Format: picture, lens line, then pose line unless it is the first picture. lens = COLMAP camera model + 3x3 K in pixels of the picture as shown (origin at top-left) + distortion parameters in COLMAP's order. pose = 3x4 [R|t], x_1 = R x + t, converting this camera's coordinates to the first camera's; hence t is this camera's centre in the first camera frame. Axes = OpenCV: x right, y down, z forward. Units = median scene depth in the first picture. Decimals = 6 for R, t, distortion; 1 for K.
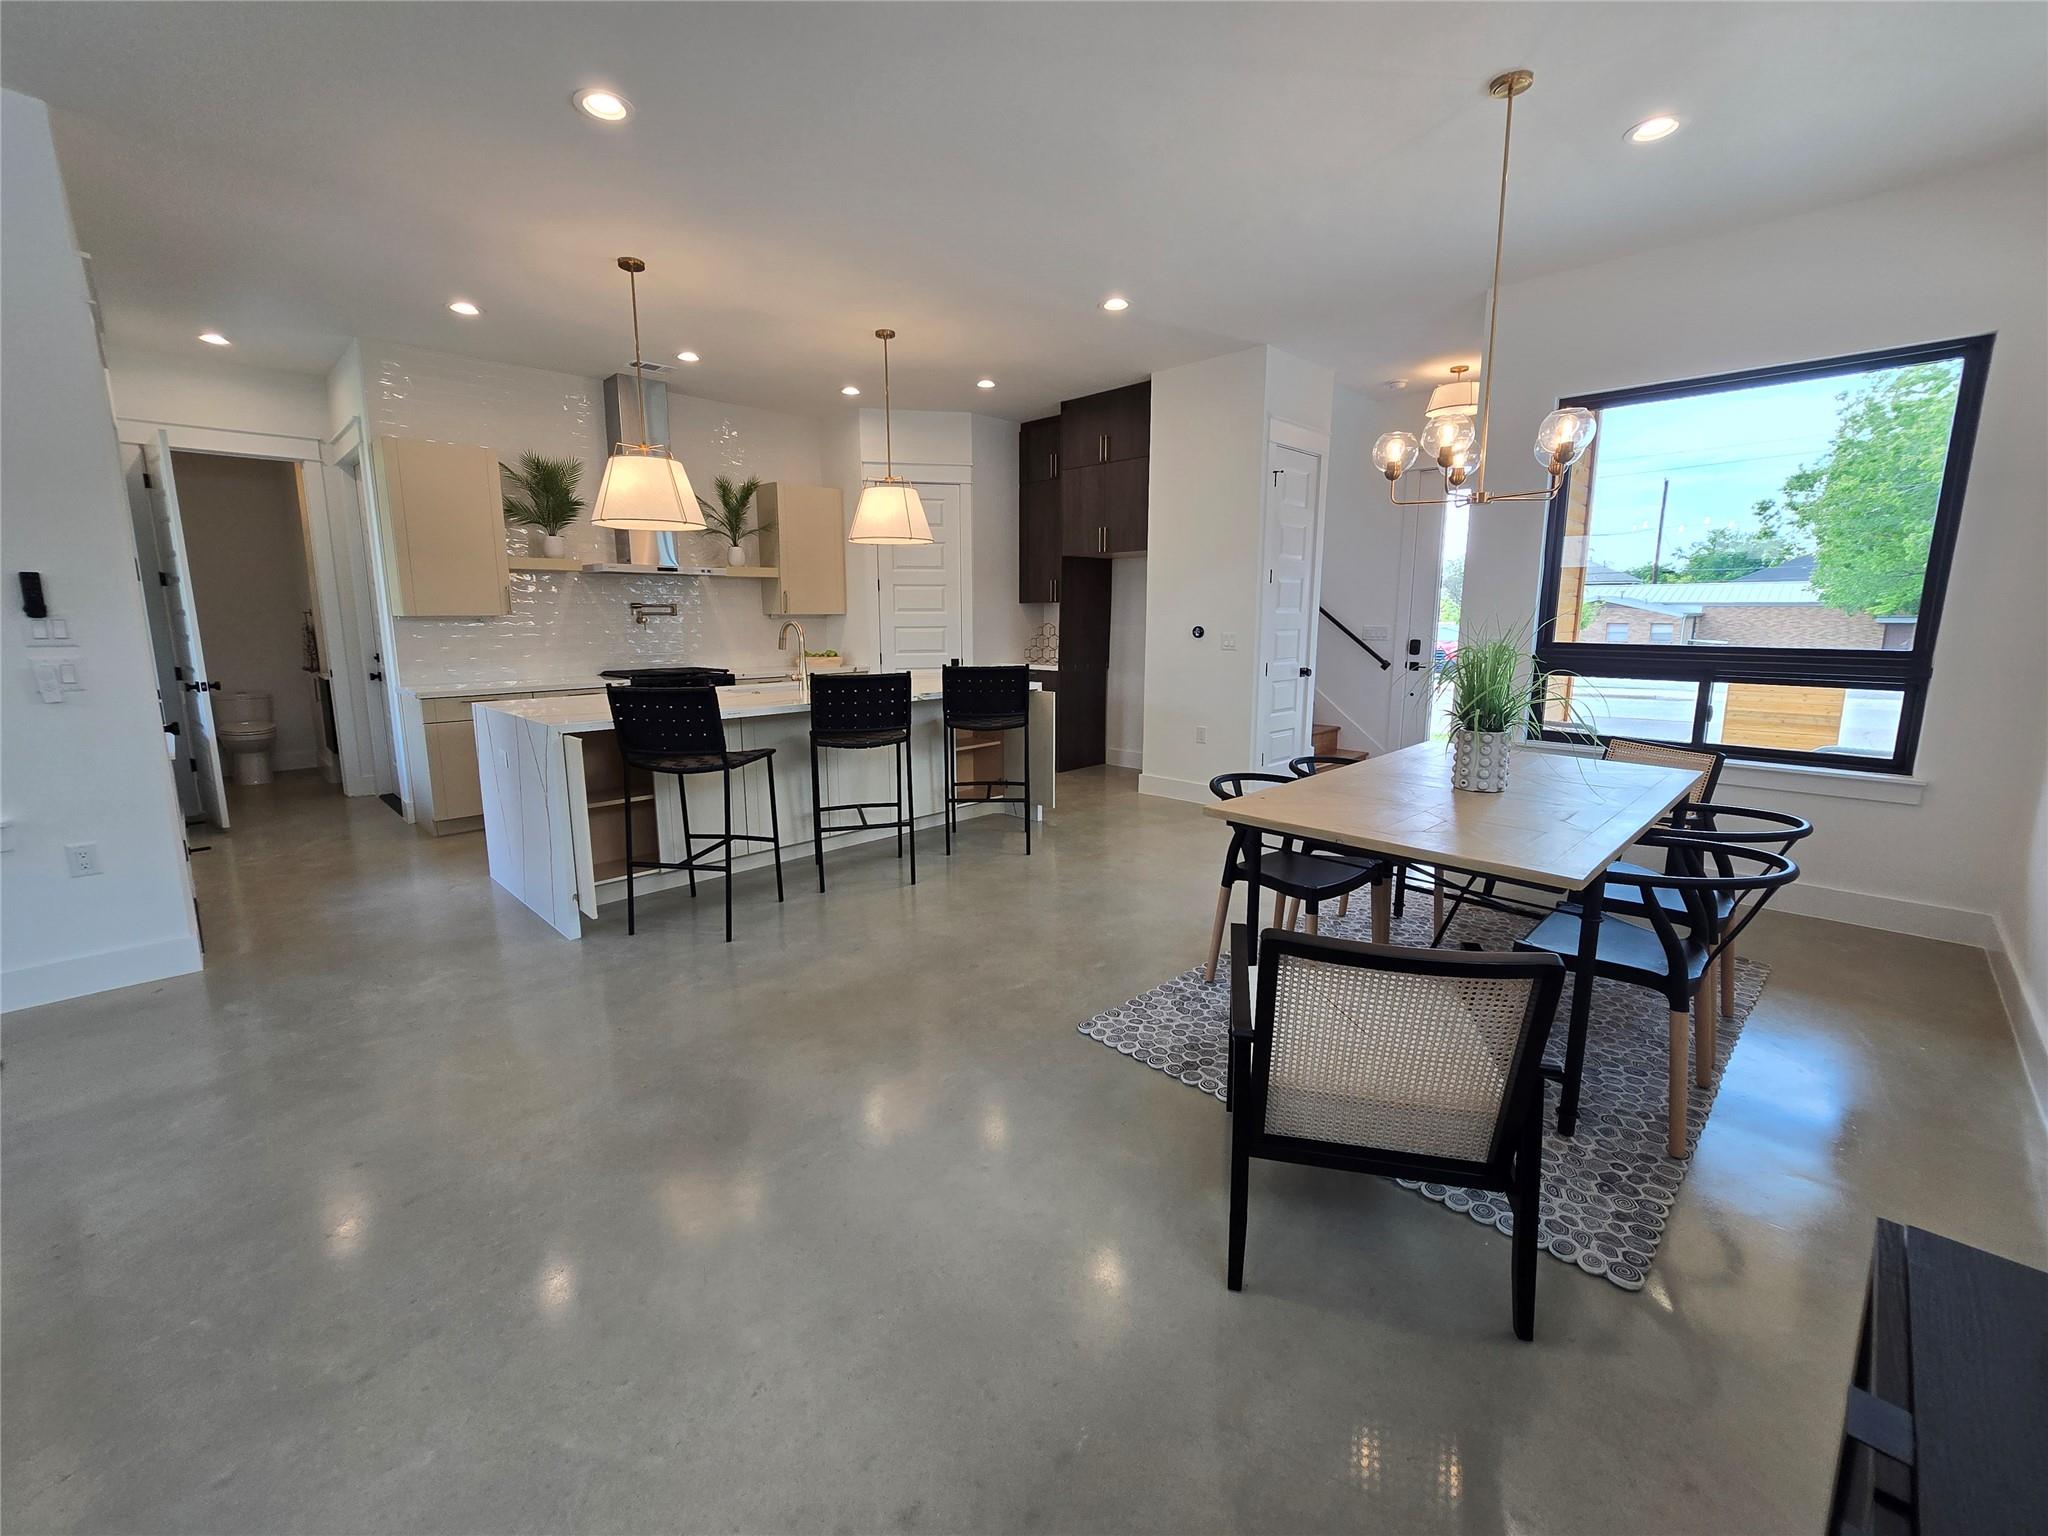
lens RADIAL K [[843.4, 0, 1018.7], [0, 843.4, 753.7], [0, 0, 1]] dist [-0.001304, -0.001845]
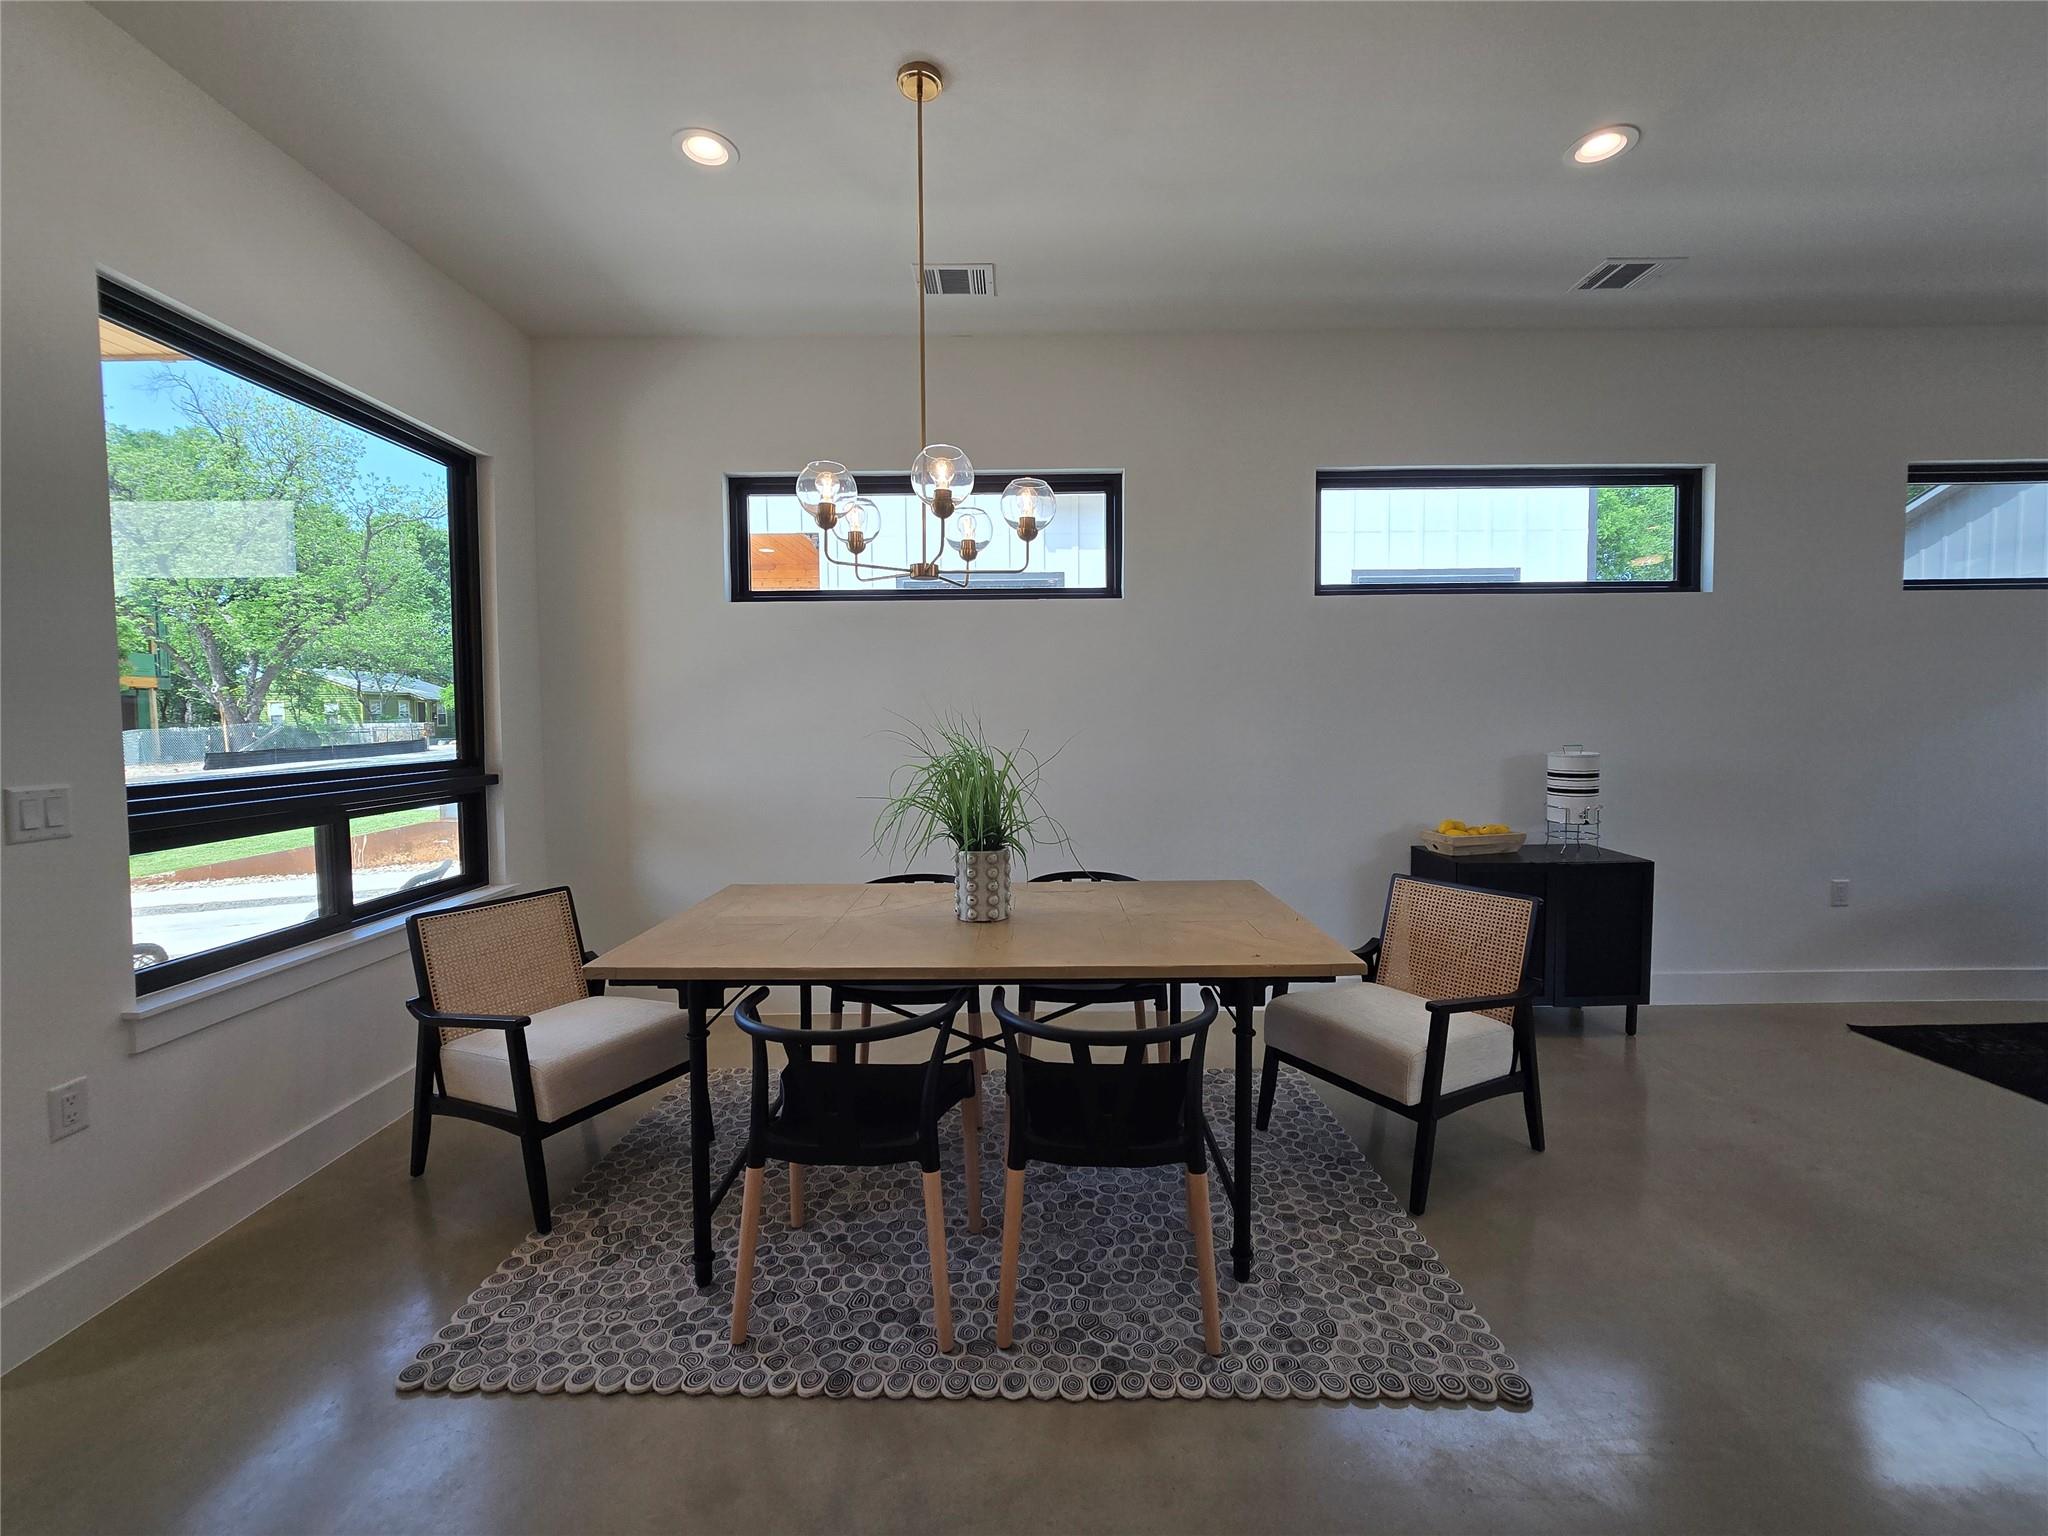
lens RADIAL K [[843.4, 0, 1021.3], [0, 843.4, 753.9], [0, 0, 1]] dist [-0.001304, -0.001845]
pose [[-0.710246, -0.027105, 0.703431, -0.033861], [0.125488, 0.978378, 0.164403, -0.113383], [-0.692678, 0.205039, -0.691488, 0.672140]]
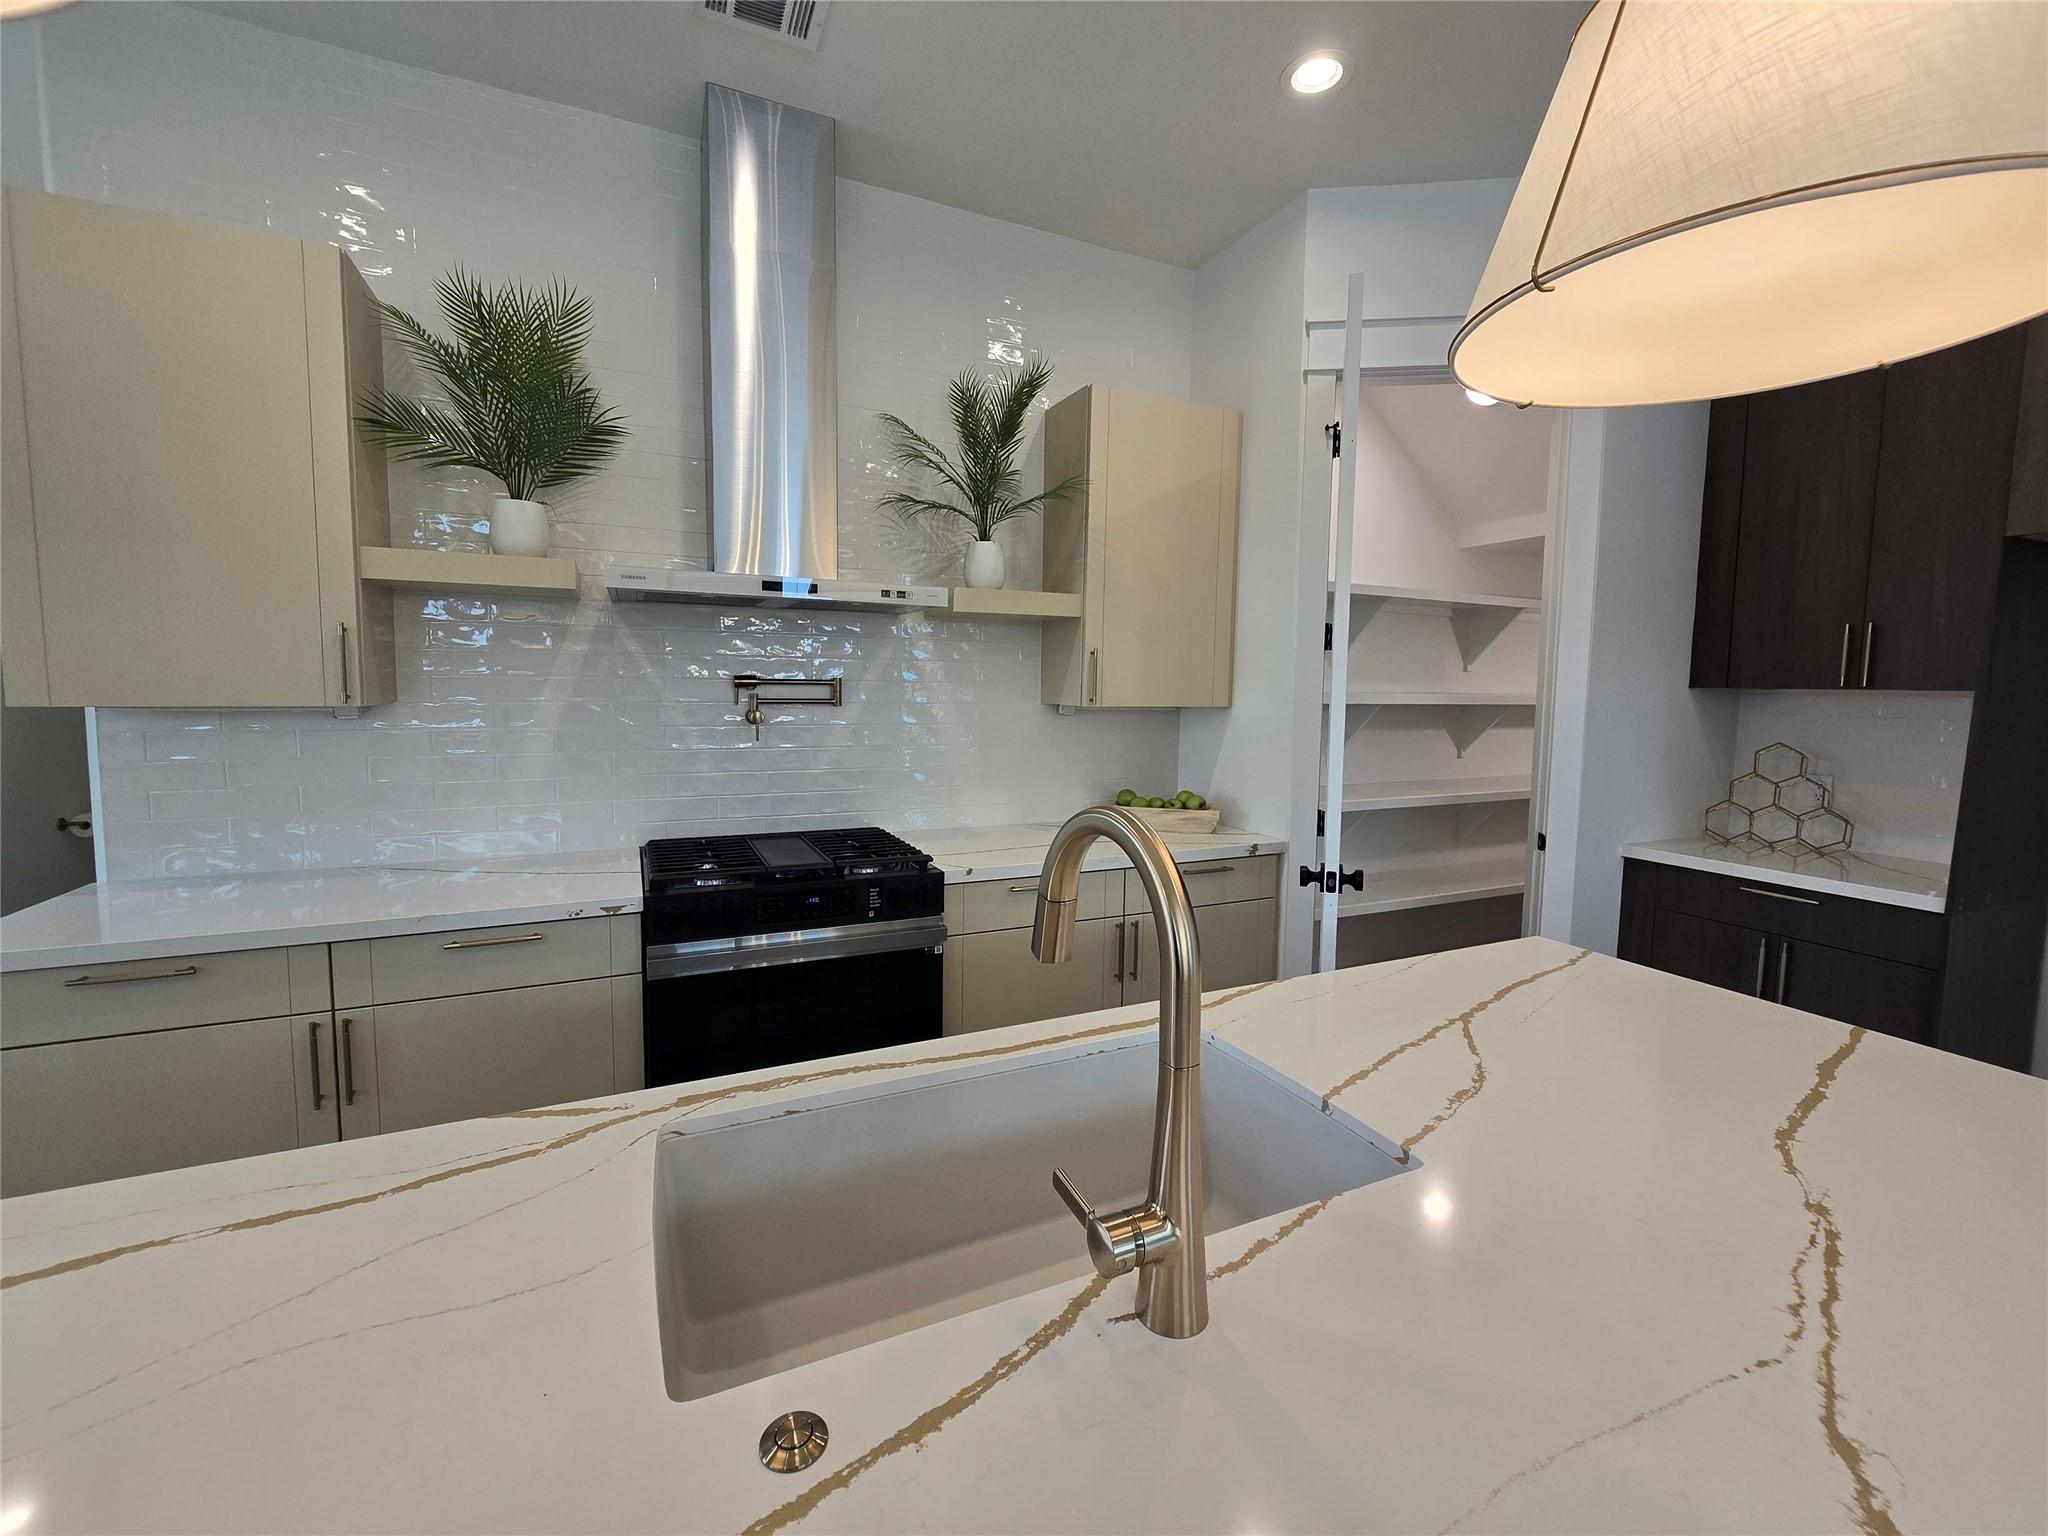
lens RADIAL K [[843.4, 0, 1018.6], [0, 843.4, 753.0], [0, 0, 1]] dist [-0.001304, -0.001845]
pose [[0.939774, 0.040956, -0.339333, -0.183776], [-0.071992, 0.994242, -0.079379, -0.116634], [0.334128, 0.099027, 0.937311, 0.655267]]
